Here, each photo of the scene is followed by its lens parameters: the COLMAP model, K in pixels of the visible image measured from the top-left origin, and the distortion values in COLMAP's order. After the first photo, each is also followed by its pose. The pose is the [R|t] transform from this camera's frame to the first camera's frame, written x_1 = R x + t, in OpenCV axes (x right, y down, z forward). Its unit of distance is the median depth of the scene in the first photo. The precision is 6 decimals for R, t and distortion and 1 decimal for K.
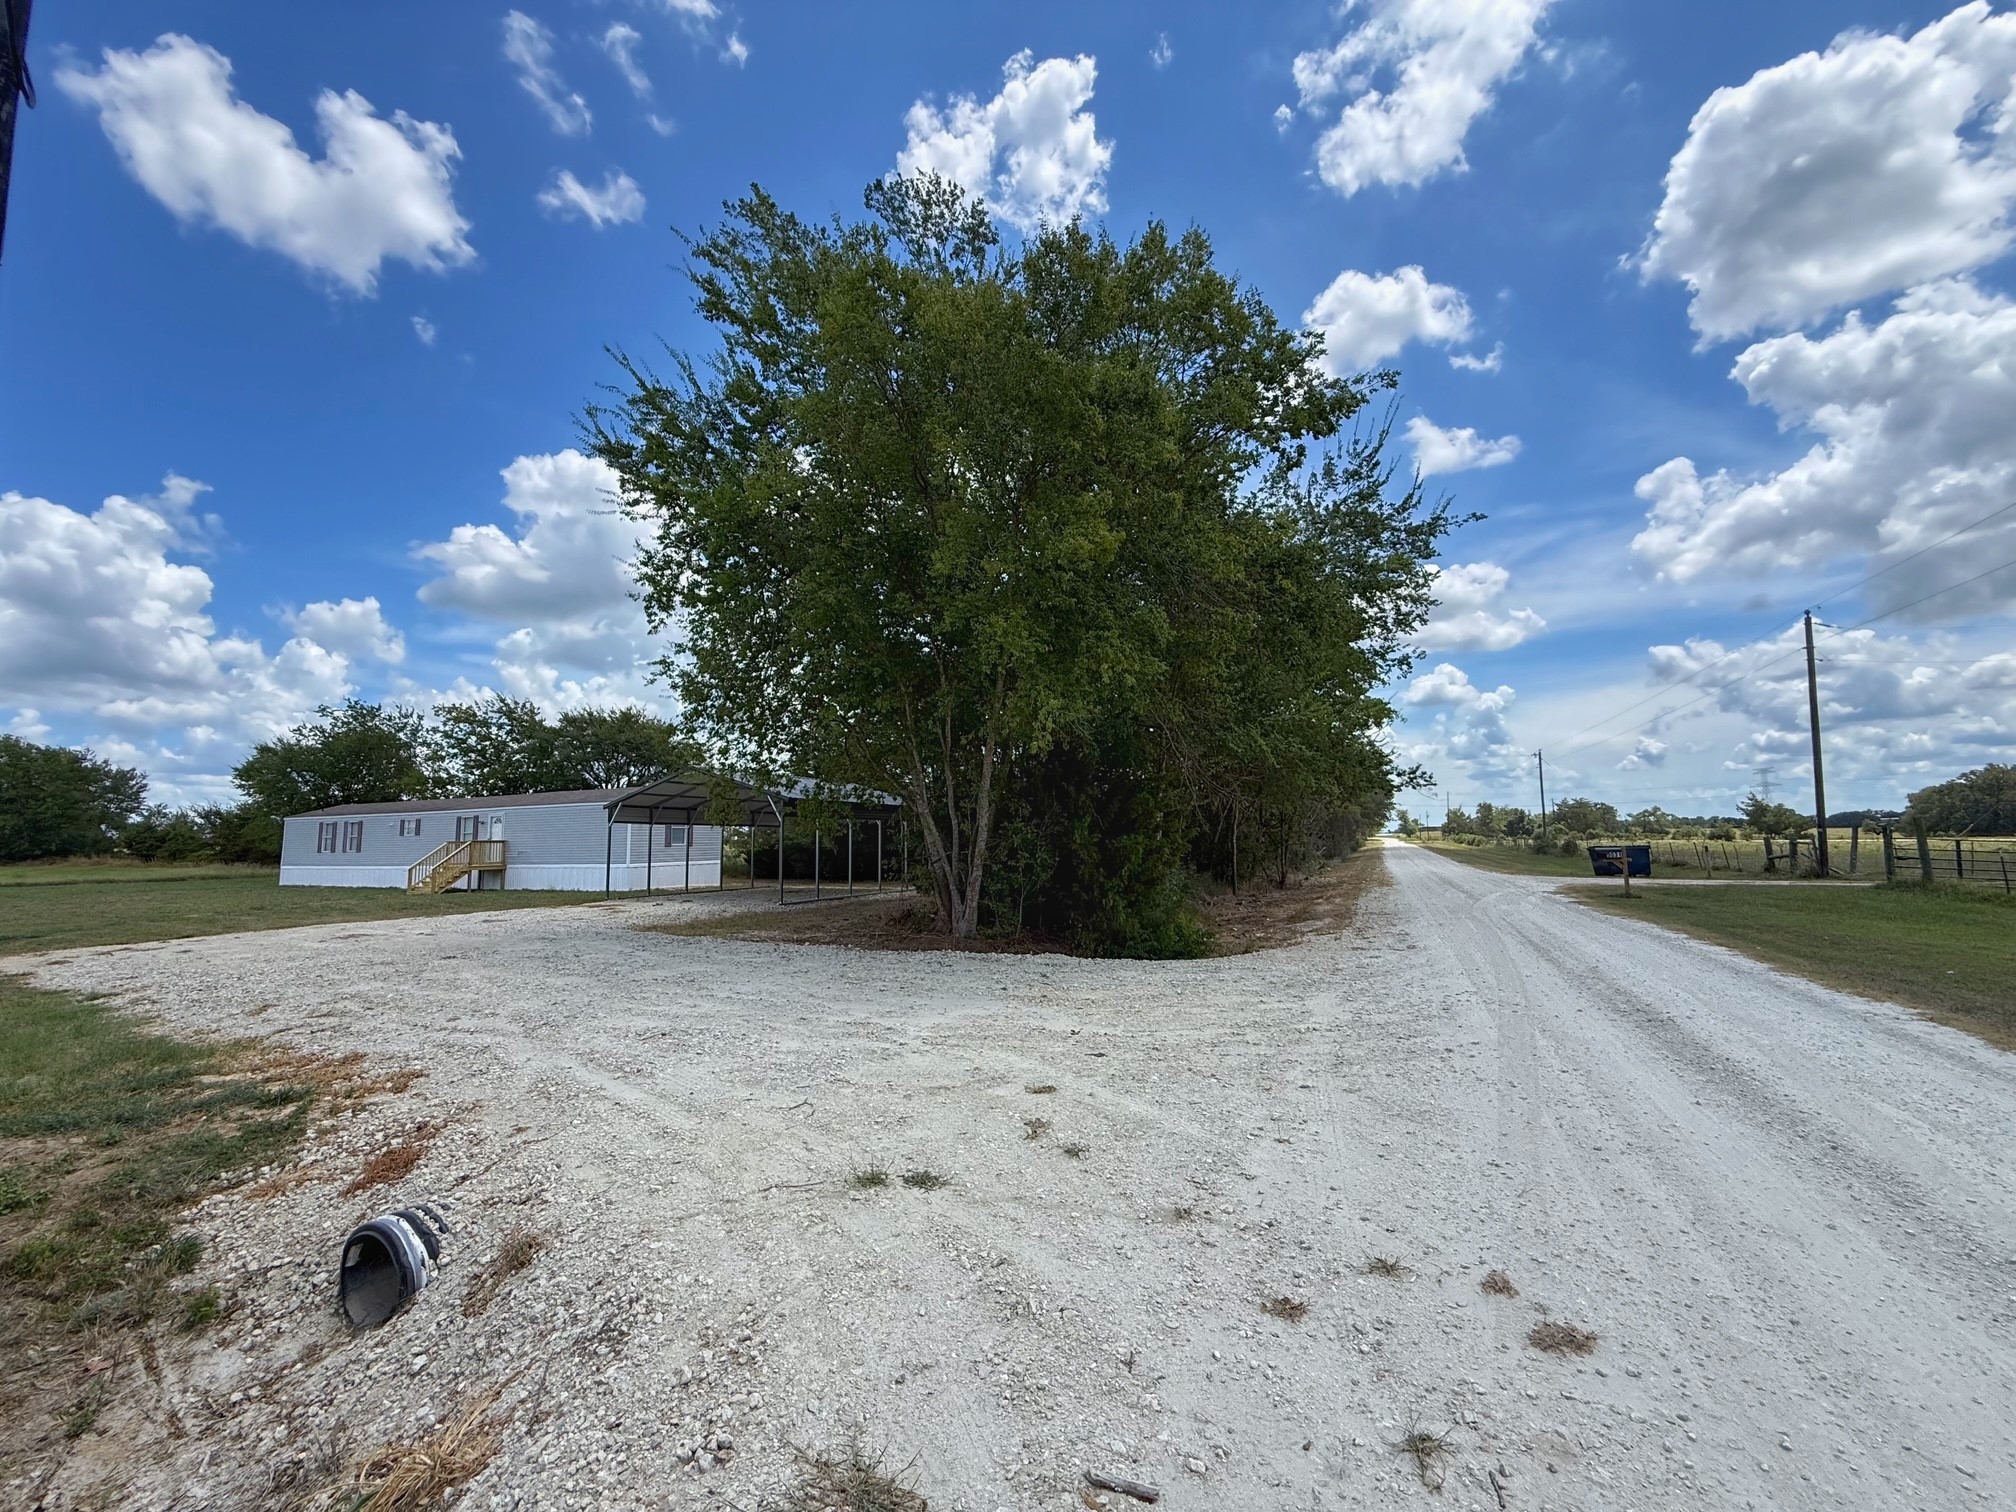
lens RADIAL K [[804.1, 0, 1025.6], [0, 804.1, 745.0], [0, 0, 1]] dist [0.008191, 0.000079]
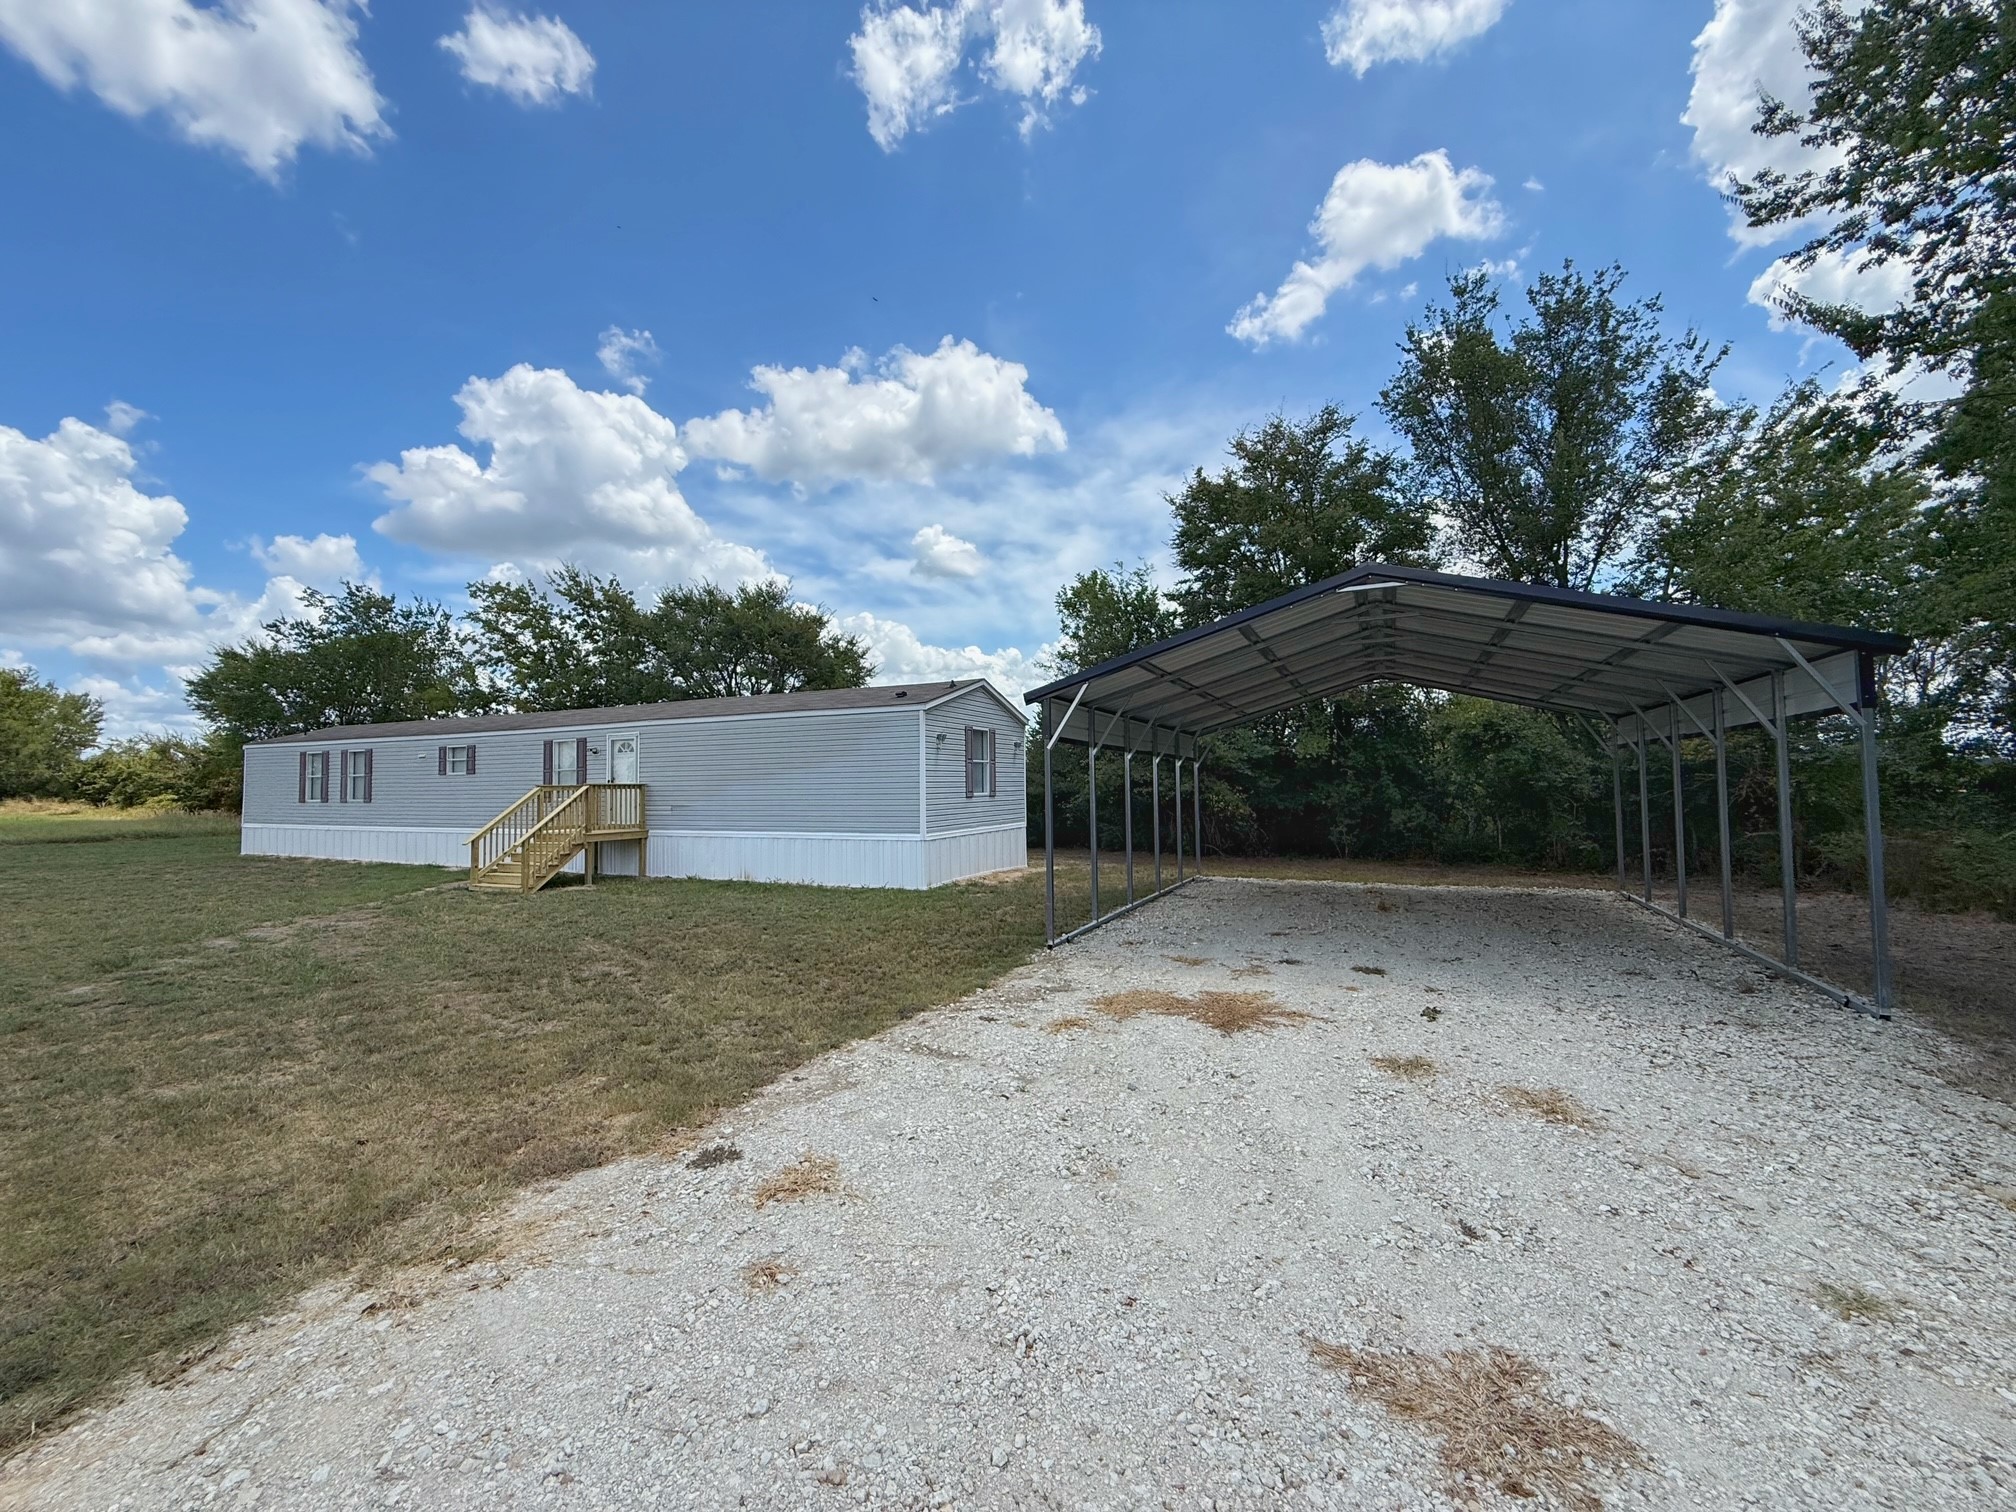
lens RADIAL K [[804.1, 0, 1004.5], [0, 804.1, 757.4], [0, 0, 1]] dist [0.008191, 0.000079]
pose [[0.999976, -0.005240, -0.004549, -0.224955], [0.005658, 0.995239, 0.097302, 0.026414], [0.004018, -0.097325, 0.995245, 0.250216]]
